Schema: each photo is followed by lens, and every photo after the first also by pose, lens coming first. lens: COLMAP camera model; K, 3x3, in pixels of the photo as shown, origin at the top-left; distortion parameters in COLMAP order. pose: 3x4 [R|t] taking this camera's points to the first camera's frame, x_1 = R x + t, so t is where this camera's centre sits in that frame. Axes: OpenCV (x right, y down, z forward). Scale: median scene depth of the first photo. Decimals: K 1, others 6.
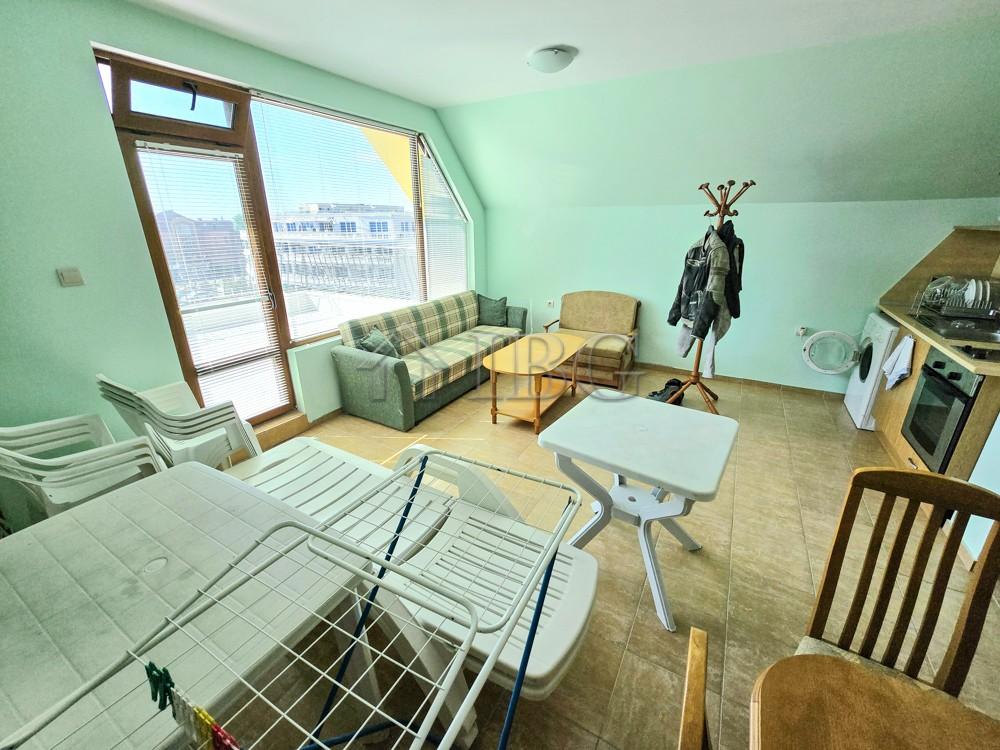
lens RADIAL K [[409.8, 0, 497.7], [0, 409.8, 369.0], [0, 0, 1]] dist [0.000415, -0.000860]
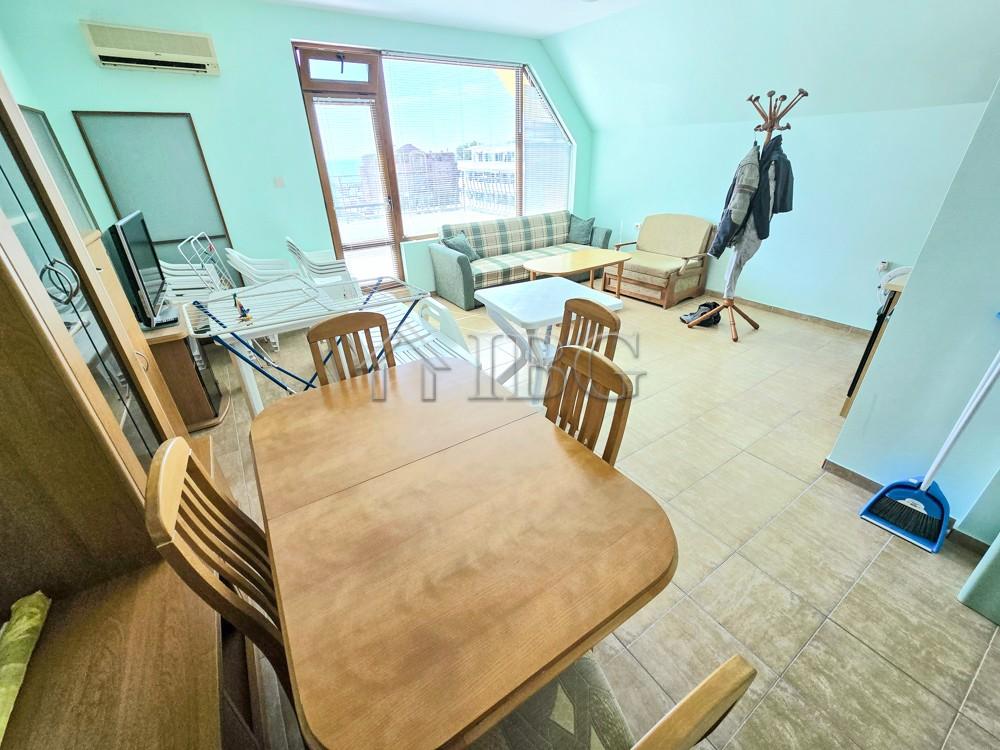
lens RADIAL K [[409.8, 0, 499.2], [0, 409.8, 368.7], [0, 0, 1]] dist [0.000415, -0.000860]
pose [[0.897050, 0.189422, -0.399275, 0.446066], [-0.129059, 0.976385, 0.173254, 0.089566], [0.422664, -0.103888, 0.900312, -0.197864]]
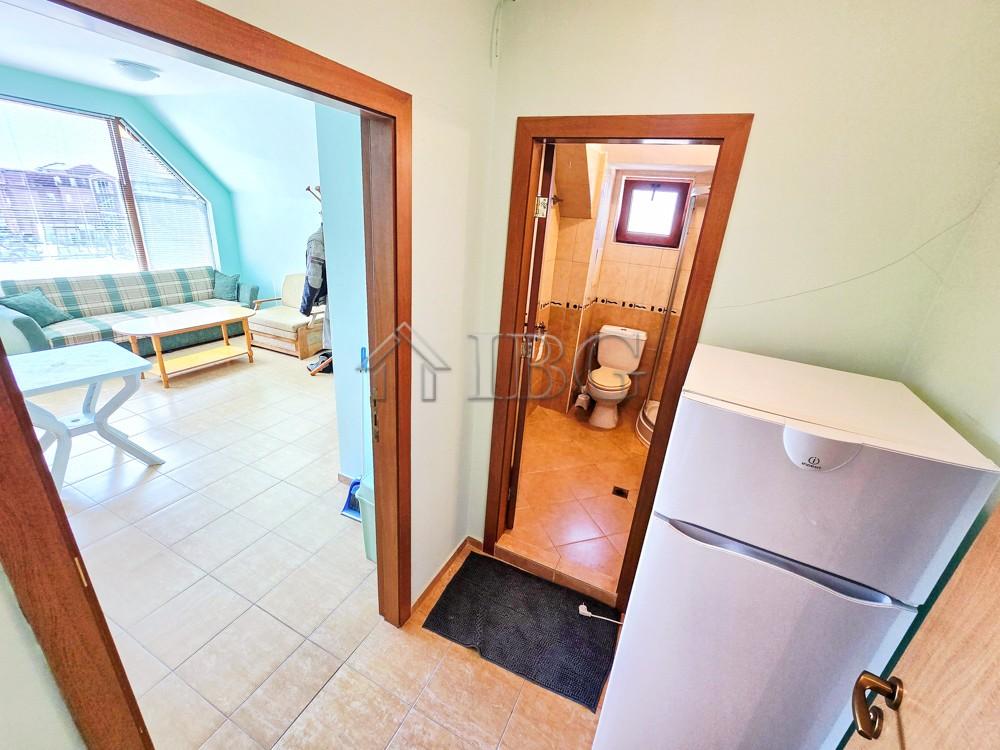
lens RADIAL K [[409.8, 0, 496.6], [0, 409.8, 370.0], [0, 0, 1]] dist [0.000415, -0.000860]
pose [[0.993708, 0.051134, 0.099644, 0.895132], [-0.053442, 0.998358, 0.020628, 0.031965], [-0.098426, -0.025824, 0.994809, -0.255178]]
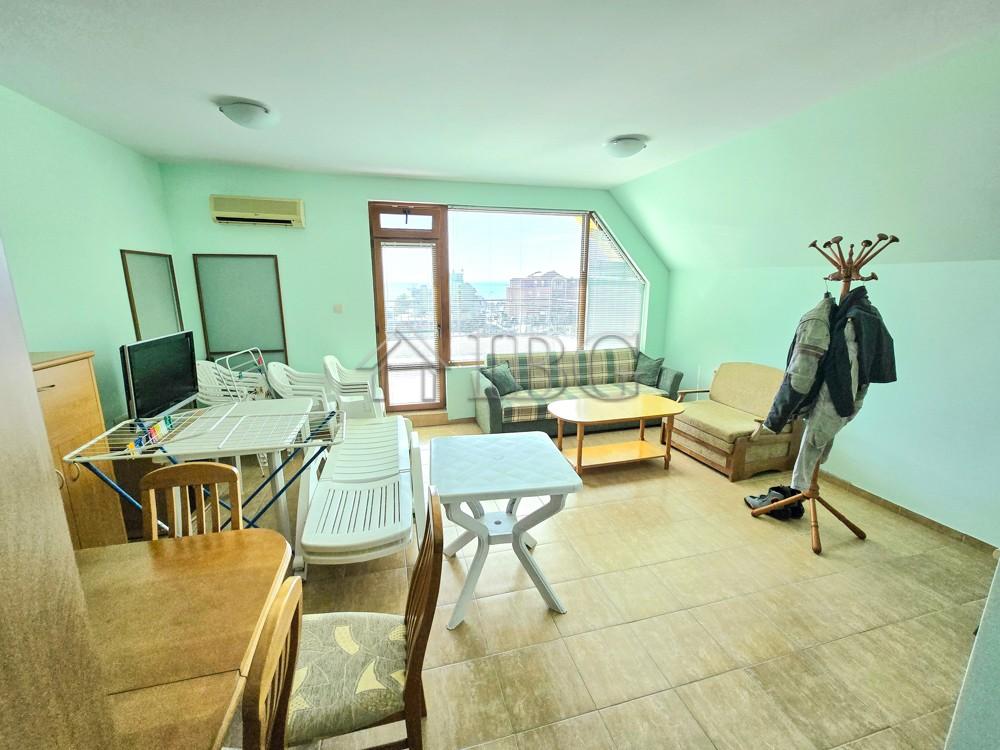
lens RADIAL K [[409.8, 0, 499.8], [0, 409.8, 369.8], [0, 0, 1]] dist [0.000415, -0.000860]
pose [[0.707910, 0.154723, -0.689147, 0.612253], [-0.241005, 0.970067, -0.029773, -0.036585], [0.663913, 0.187165, 0.724009, 0.059847]]
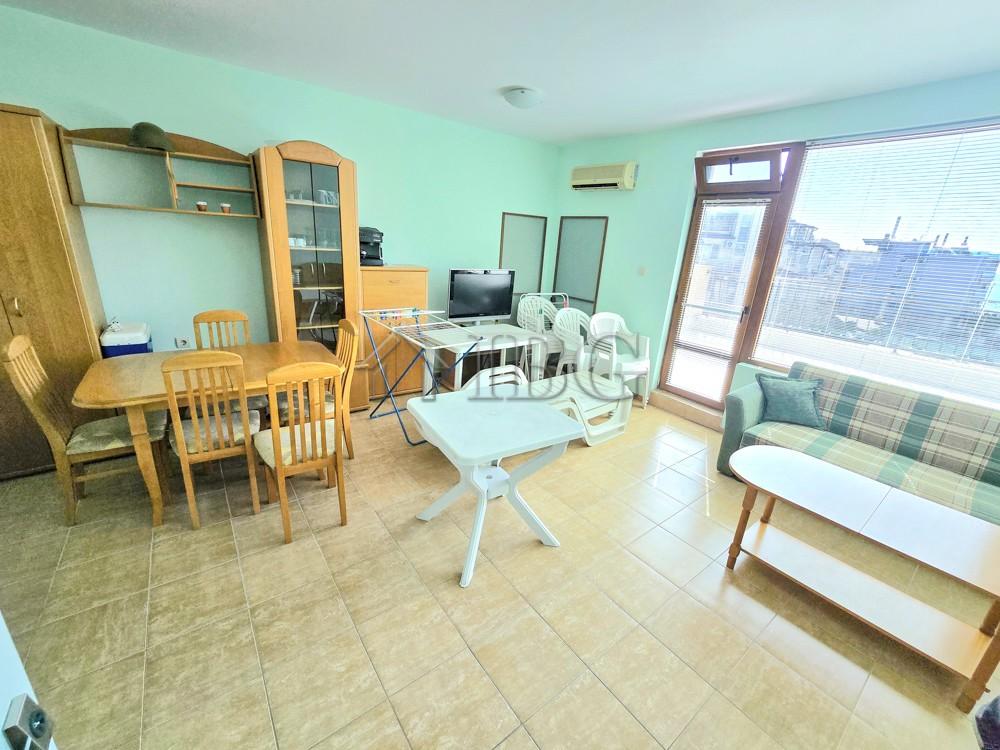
lens RADIAL K [[409.8, 0, 501.6], [0, 409.8, 369.0], [0, 0, 1]] dist [0.000415, -0.000860]
pose [[-0.377459, 0.261083, -0.888460, 0.723821], [-0.373484, 0.835016, 0.404051, -0.232173], [0.847369, 0.484338, -0.217674, 0.659679]]
